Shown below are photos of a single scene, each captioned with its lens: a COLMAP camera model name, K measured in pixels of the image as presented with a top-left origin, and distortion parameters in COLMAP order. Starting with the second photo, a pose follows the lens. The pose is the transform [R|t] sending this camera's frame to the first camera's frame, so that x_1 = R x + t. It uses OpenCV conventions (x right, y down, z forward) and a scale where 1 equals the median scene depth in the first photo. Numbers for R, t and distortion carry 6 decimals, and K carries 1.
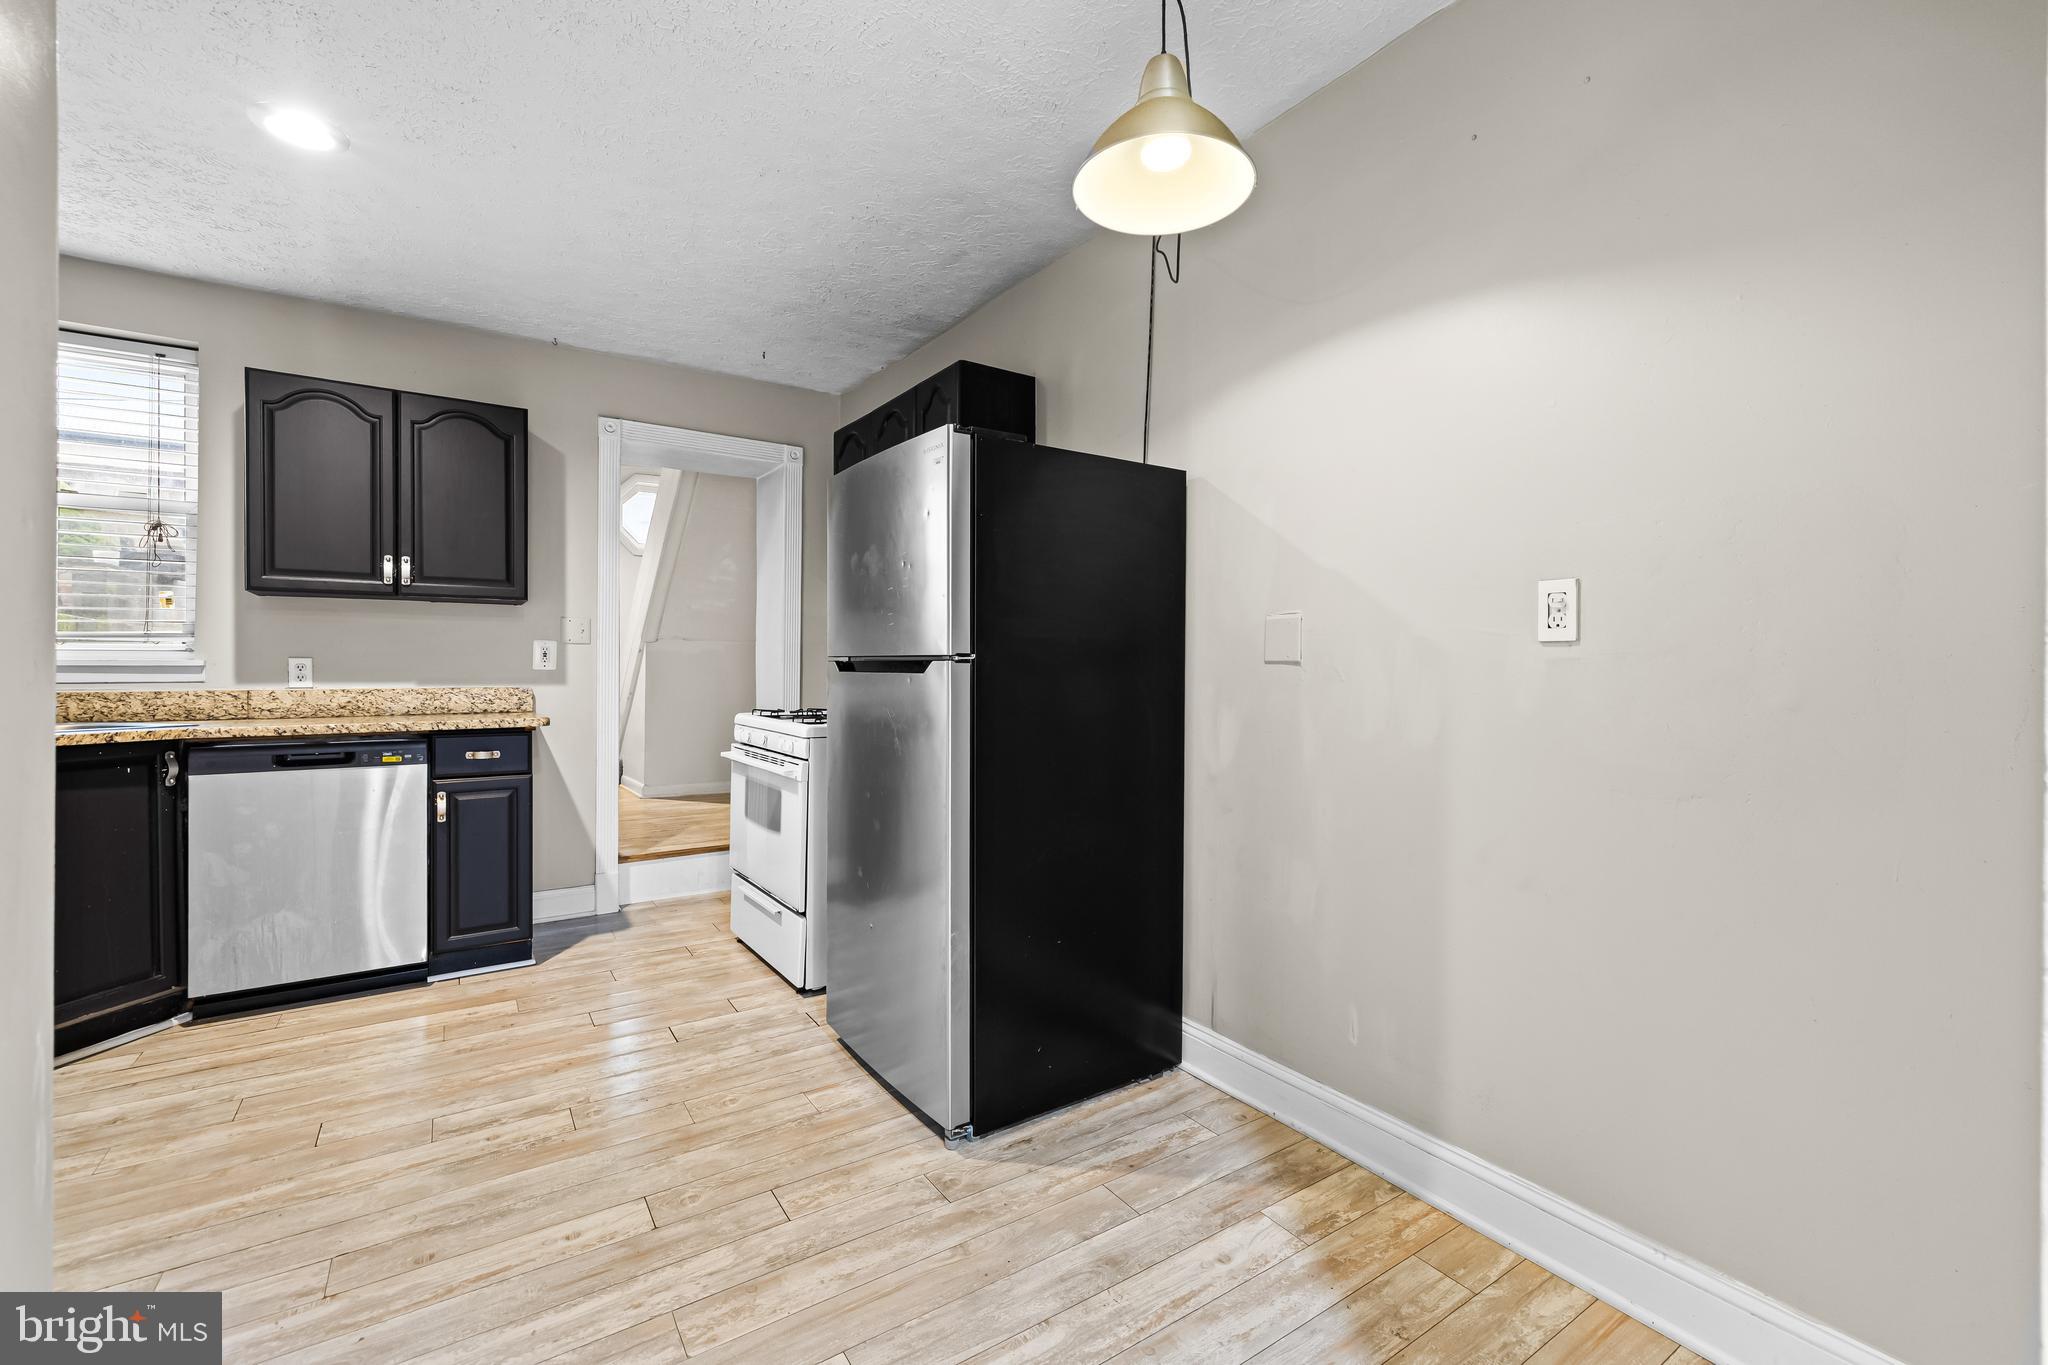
lens RADIAL K [[873.6, 0, 1037.9], [0, 873.6, 674.1], [0, 0, 1]] dist [0.001582, 0.000254]
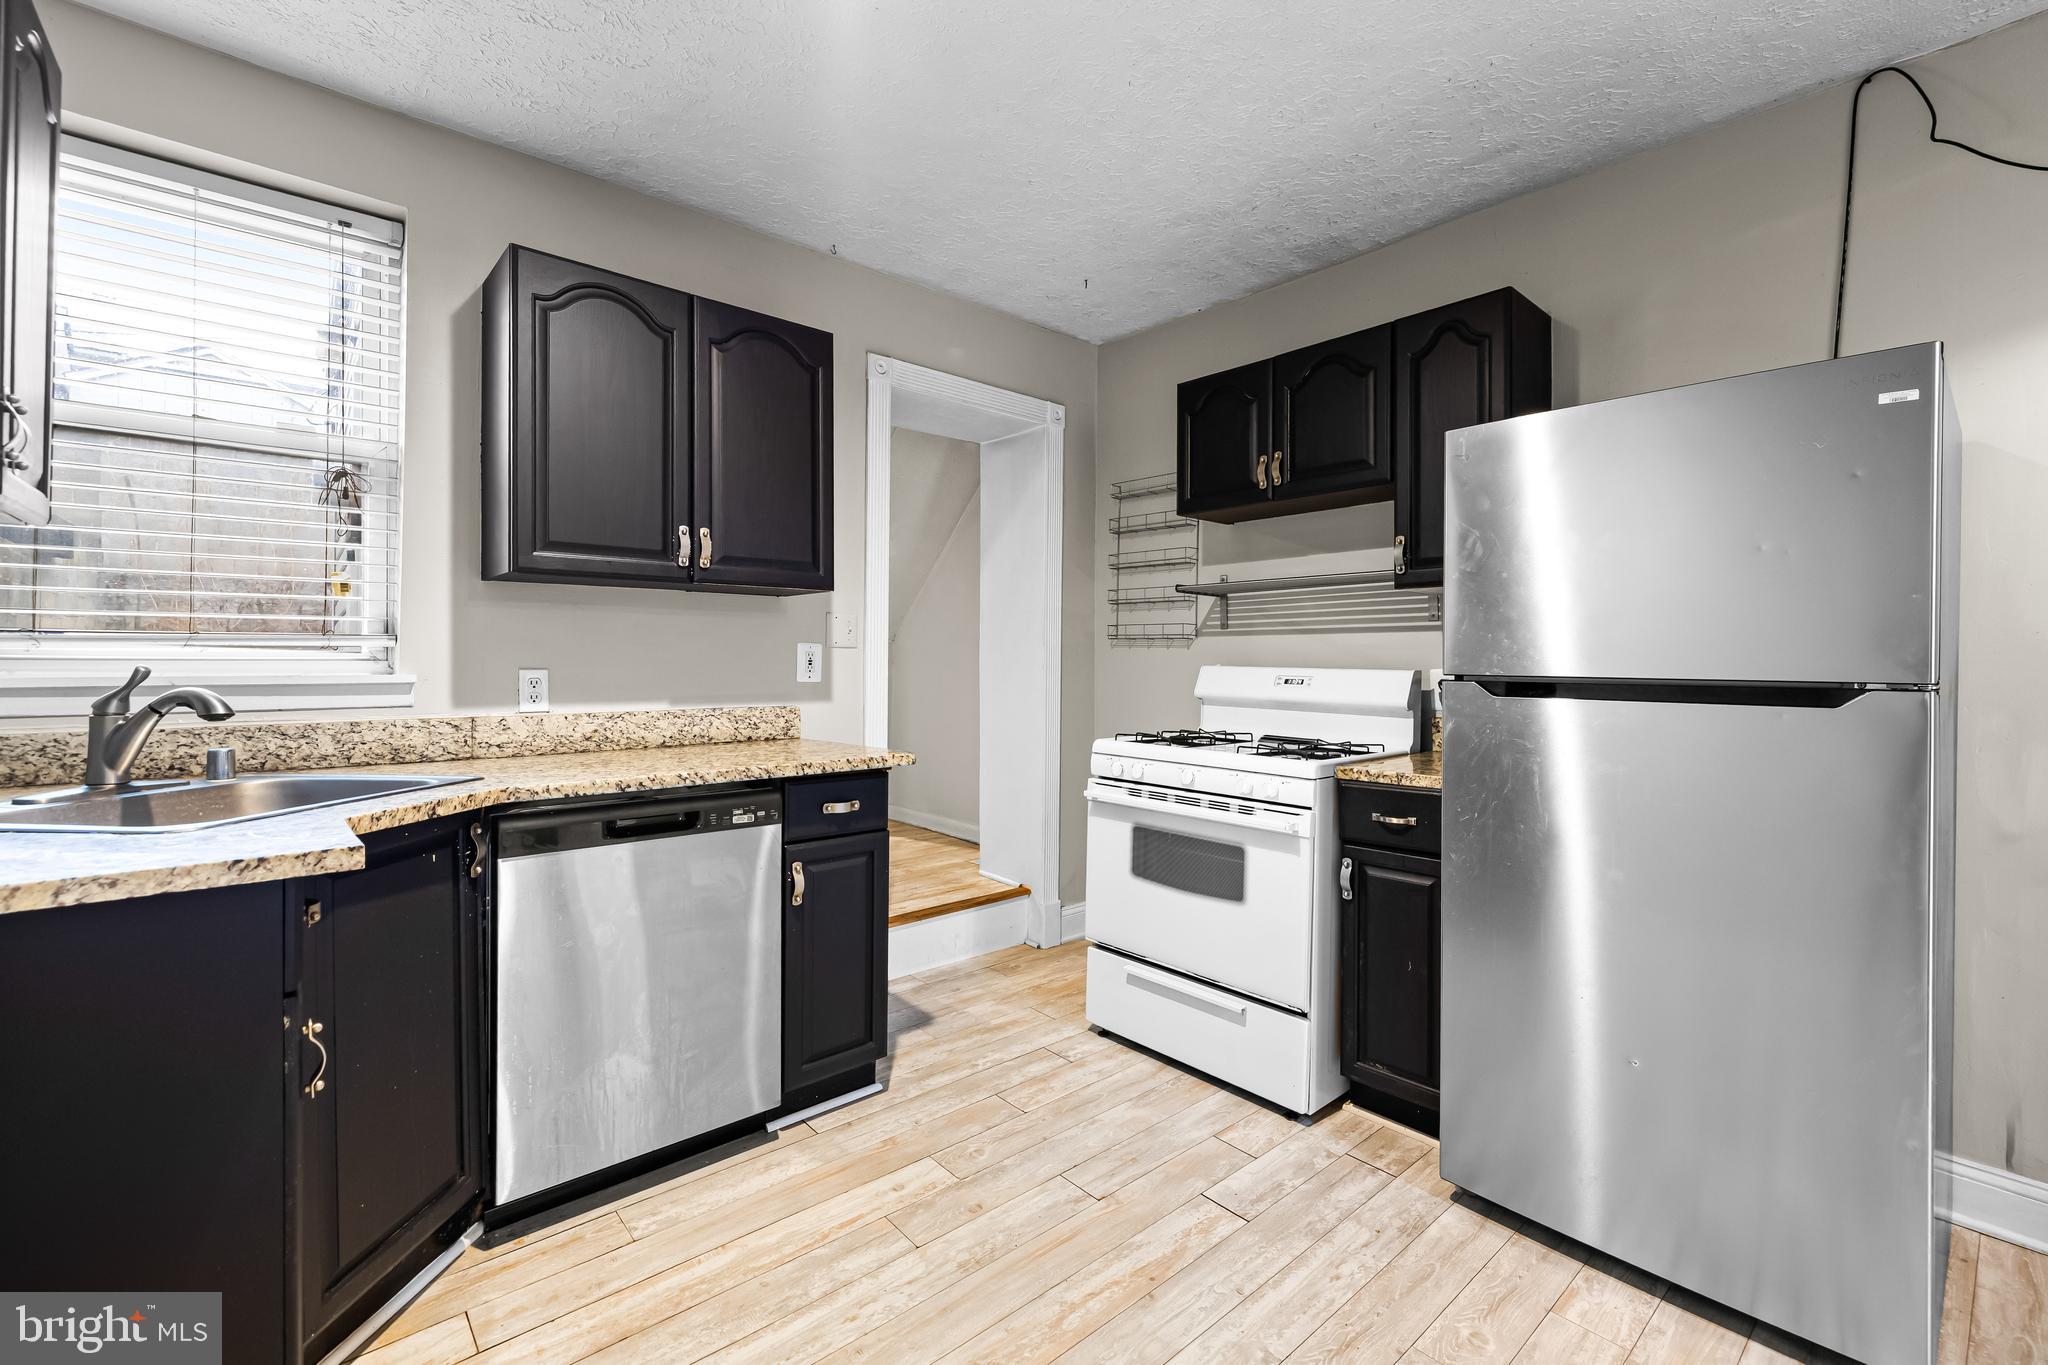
lens RADIAL K [[880.7, 0, 1024.2], [0, 880.7, 660.8], [0, 0, 1]] dist [-0.000807, 0.000184]
pose [[0.992669, 0.000877, 0.120863, -0.565289], [-0.000072, 0.999978, -0.006668, -0.021892], [-0.120866, 0.006611, 0.992647, 0.263033]]
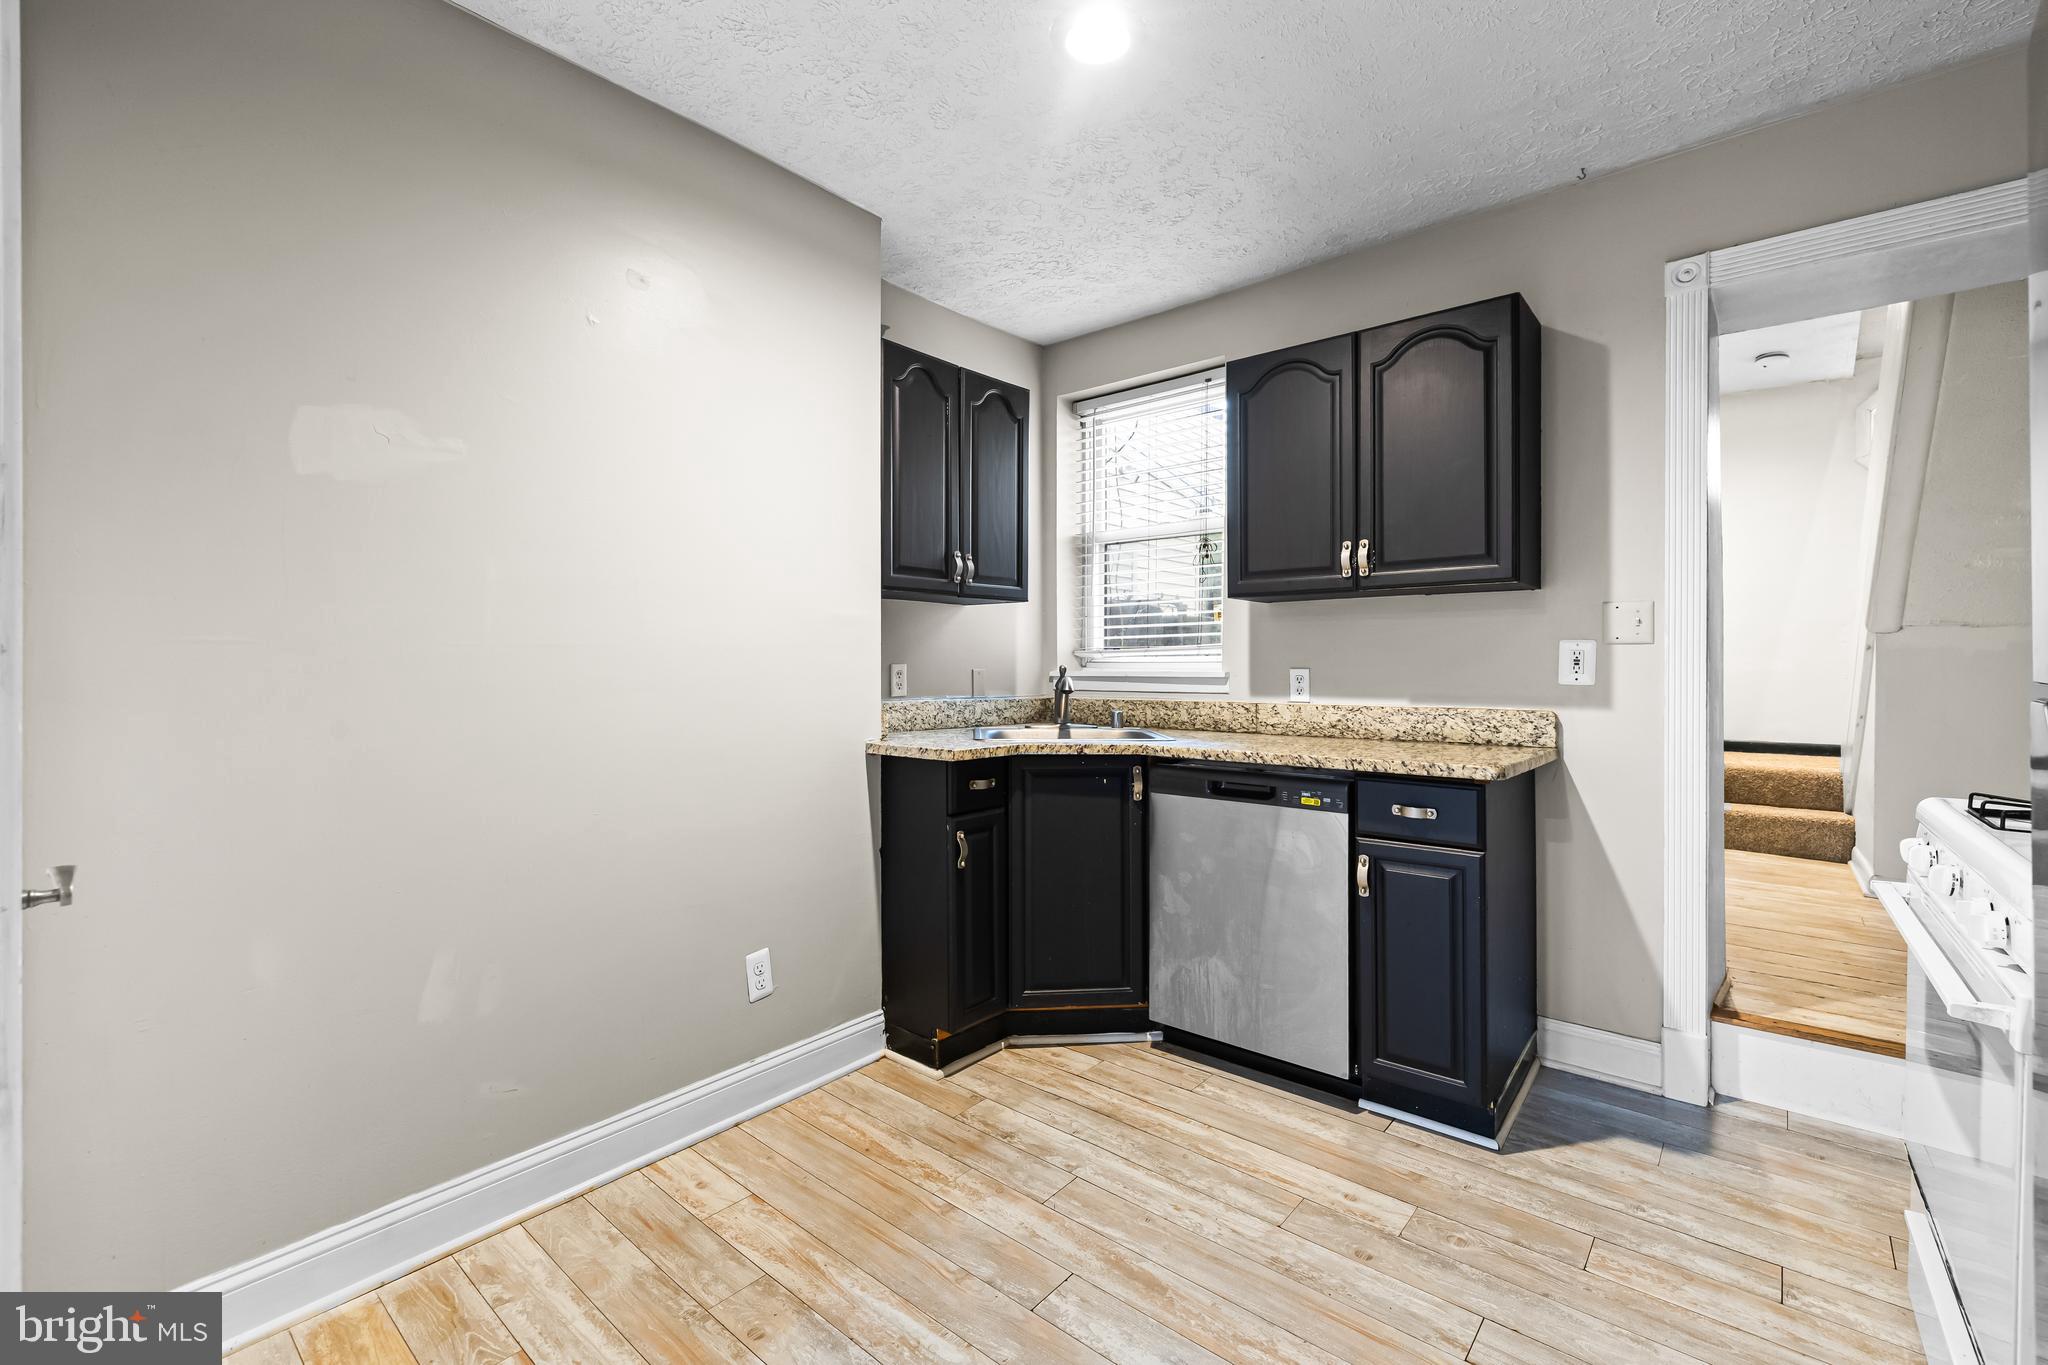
lens RADIAL K [[880.7, 0, 1024.2], [0, 880.7, 660.8], [0, 0, 1]] dist [-0.000807, 0.000184]
pose [[0.262657, -0.006348, -0.964868, -0.045909], [-0.003476, 0.999966, -0.007525, -0.019844], [0.964883, 0.005330, 0.262626, 0.514154]]
